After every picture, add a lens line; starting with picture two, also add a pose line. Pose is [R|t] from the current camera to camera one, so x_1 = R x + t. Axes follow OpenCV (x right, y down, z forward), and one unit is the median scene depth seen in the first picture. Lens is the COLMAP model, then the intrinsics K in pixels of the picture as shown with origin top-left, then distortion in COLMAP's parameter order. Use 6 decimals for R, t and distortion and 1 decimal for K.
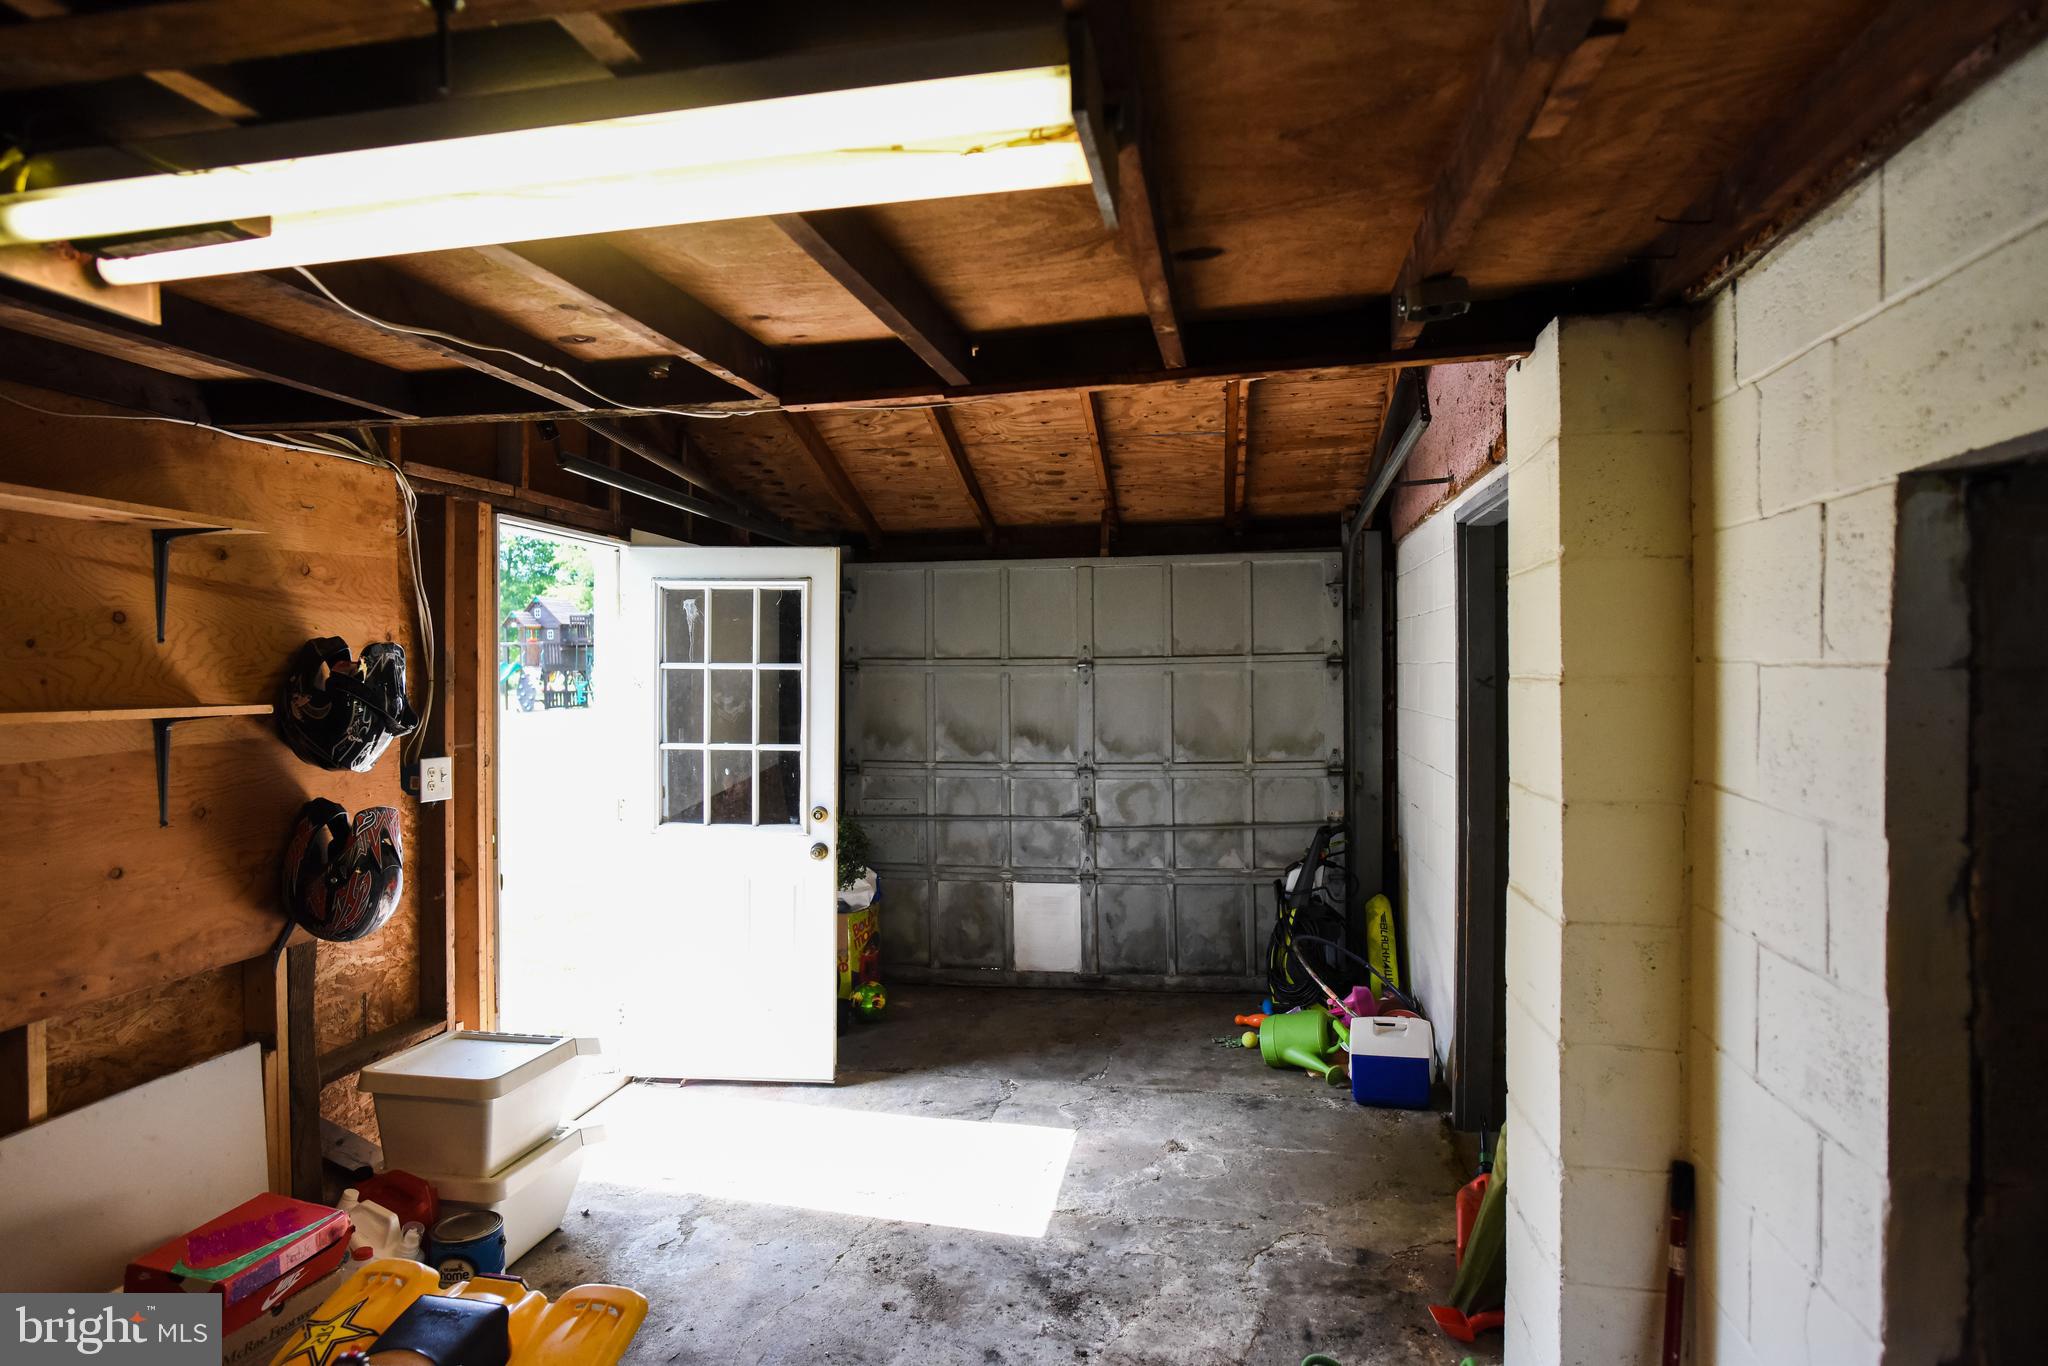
lens RADIAL K [[1171.8, 0, 1027.7], [0, 1171.8, 680.5], [0, 0, 1]] dist [-0.040914, 0.011365]
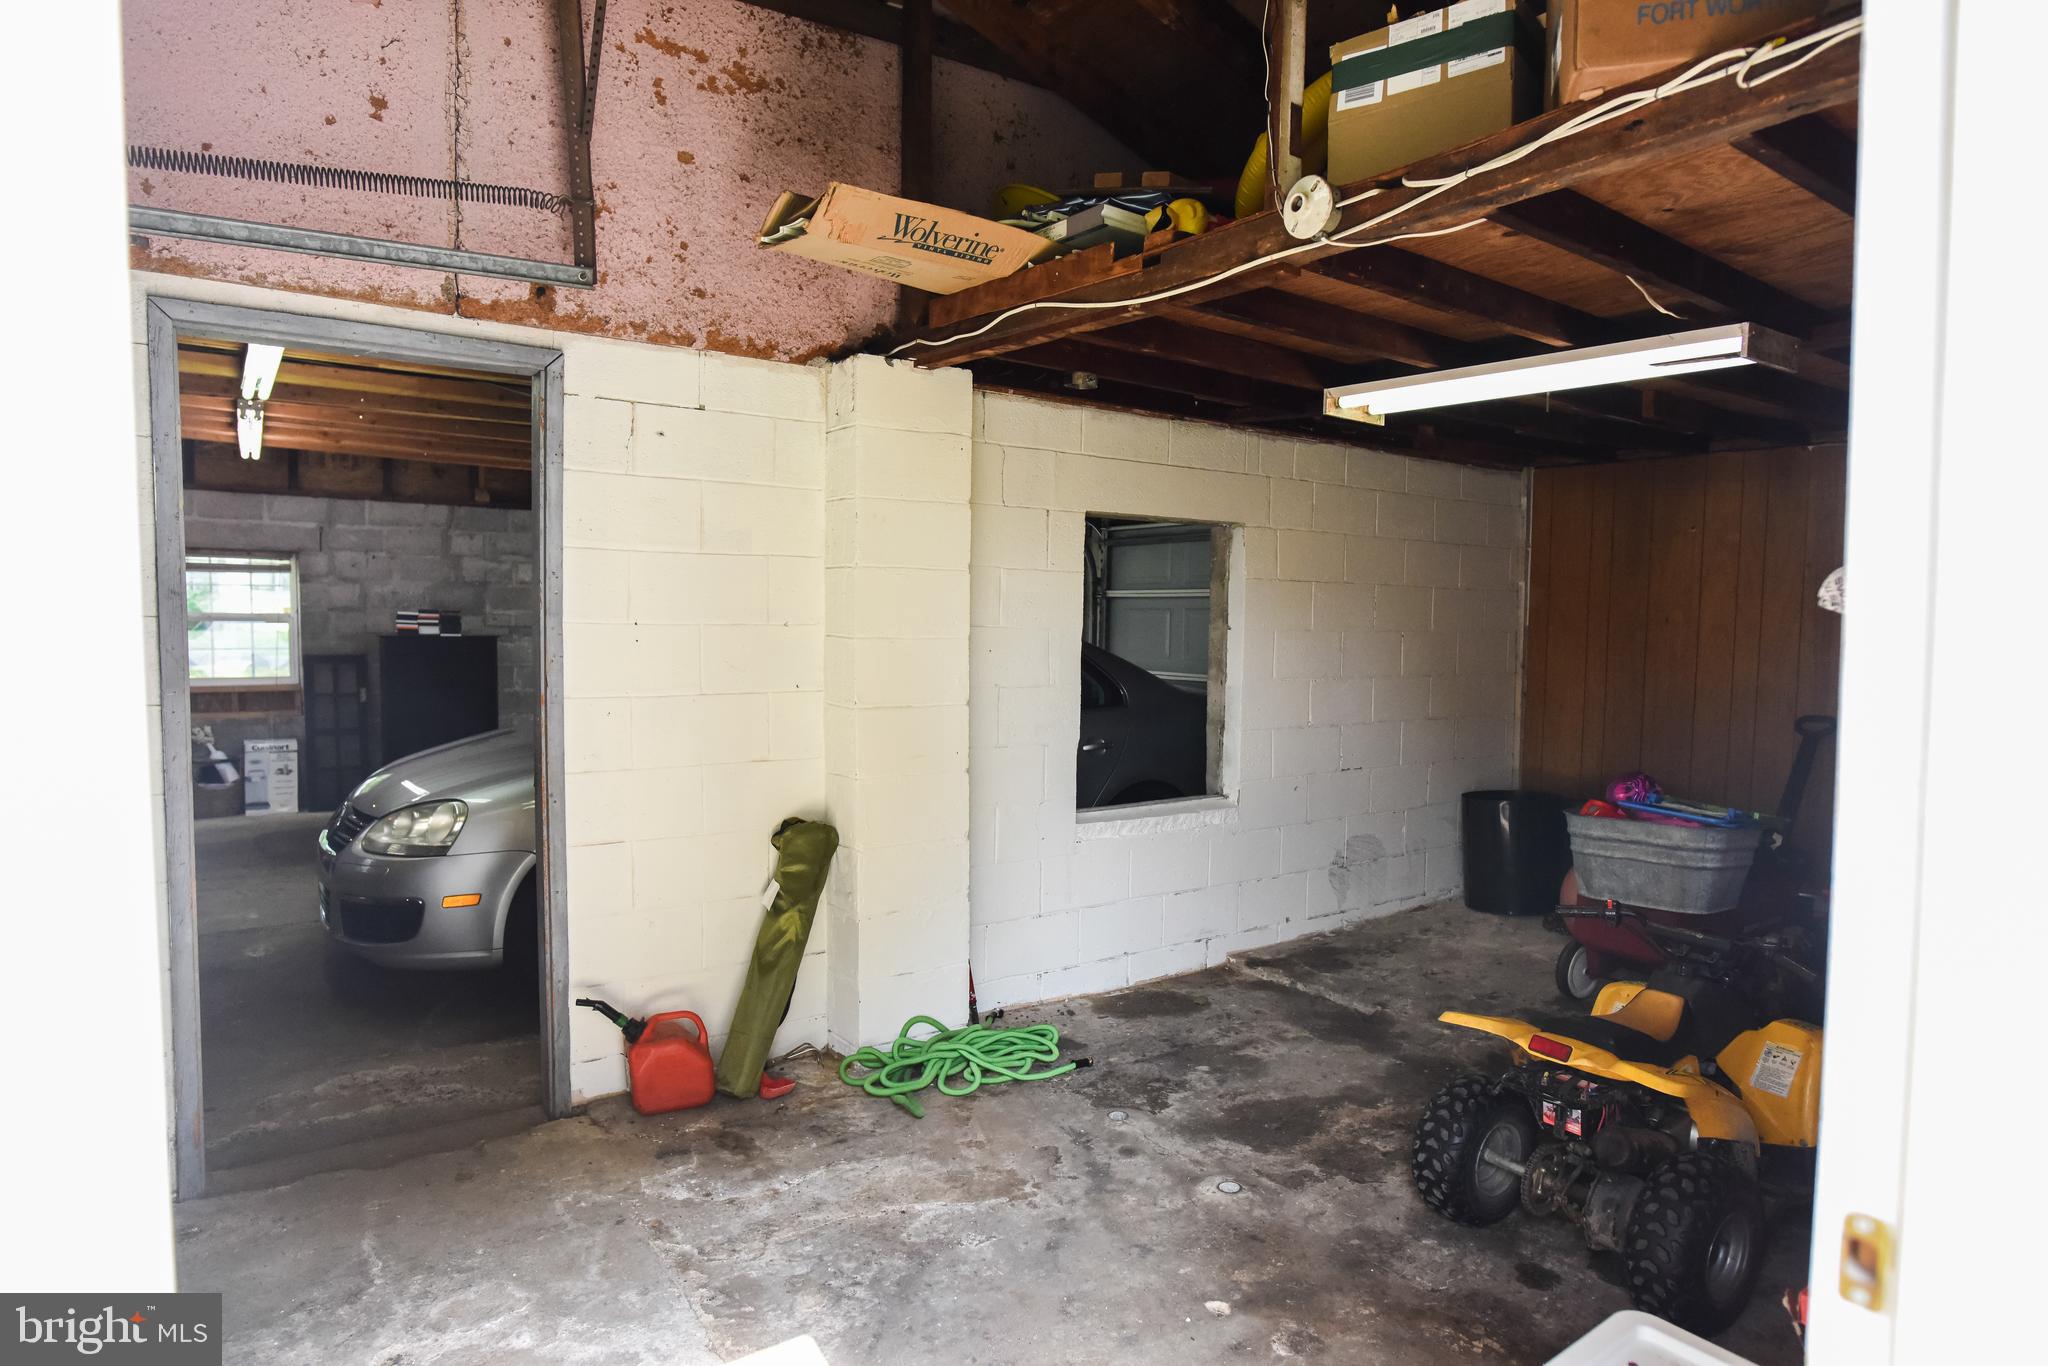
lens RADIAL K [[1171.8, 0, 1029.9], [0, 1171.8, 683.8], [0, 0, 1]] dist [-0.040914, 0.011365]
pose [[-0.718941, -0.037333, 0.694068, -0.606123], [-0.002002, 0.998664, 0.051643, 0.052488], [-0.695068, 0.035739, -0.718055, 1.517470]]
